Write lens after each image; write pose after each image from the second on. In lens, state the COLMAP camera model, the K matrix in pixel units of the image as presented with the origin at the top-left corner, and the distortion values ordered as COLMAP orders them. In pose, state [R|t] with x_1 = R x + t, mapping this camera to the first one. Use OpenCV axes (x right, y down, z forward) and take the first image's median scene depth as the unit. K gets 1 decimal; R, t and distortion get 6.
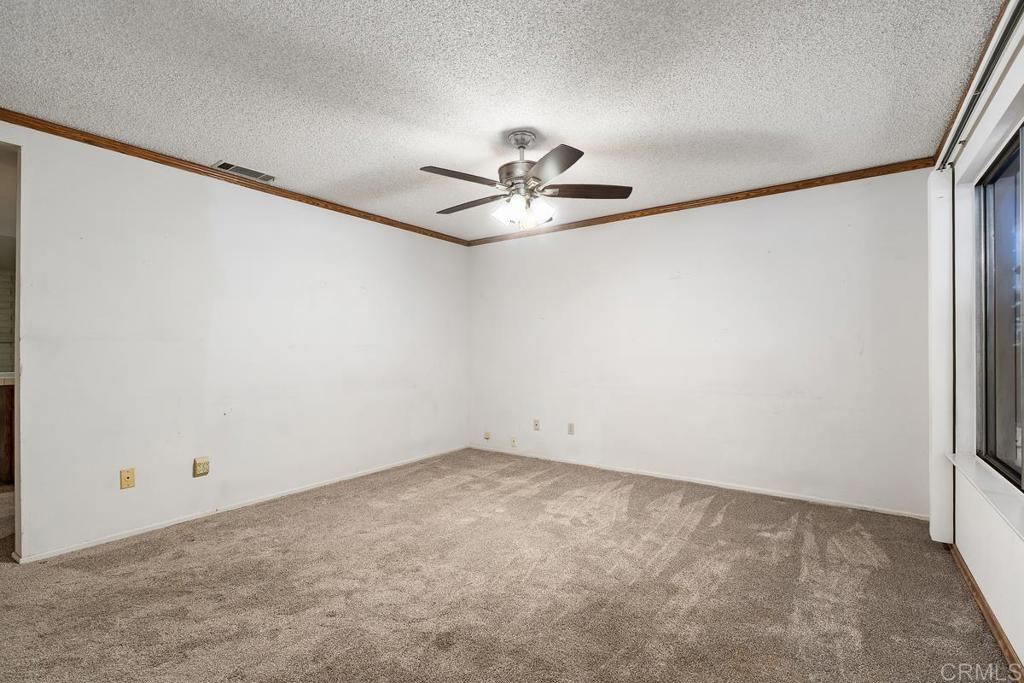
lens RADIAL K [[475.3, 0, 511.4], [0, 475.3, 348.3], [0, 0, 1]] dist [0.001534, 0.000249]
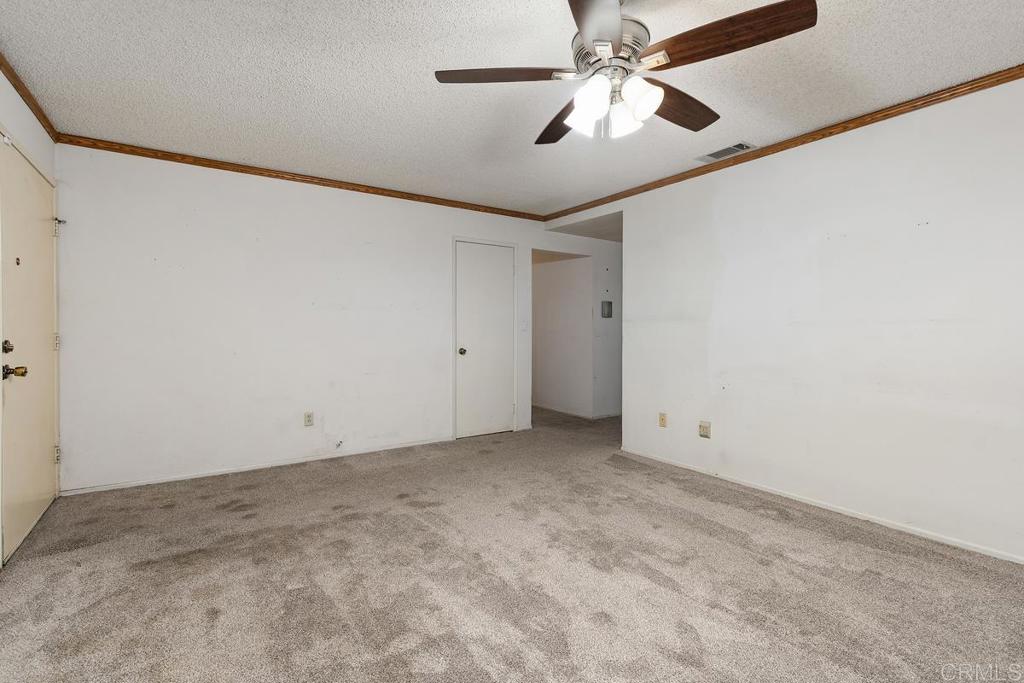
lens RADIAL K [[475.3, 0, 511.9], [0, 475.3, 335.1], [0, 0, 1]] dist [0.001534, 0.000249]
pose [[-0.359198, 0.012860, -0.933173, 0.507900], [0.000821, 0.999909, 0.013463, 0.004938], [0.933261, 0.004070, -0.359176, 0.855154]]
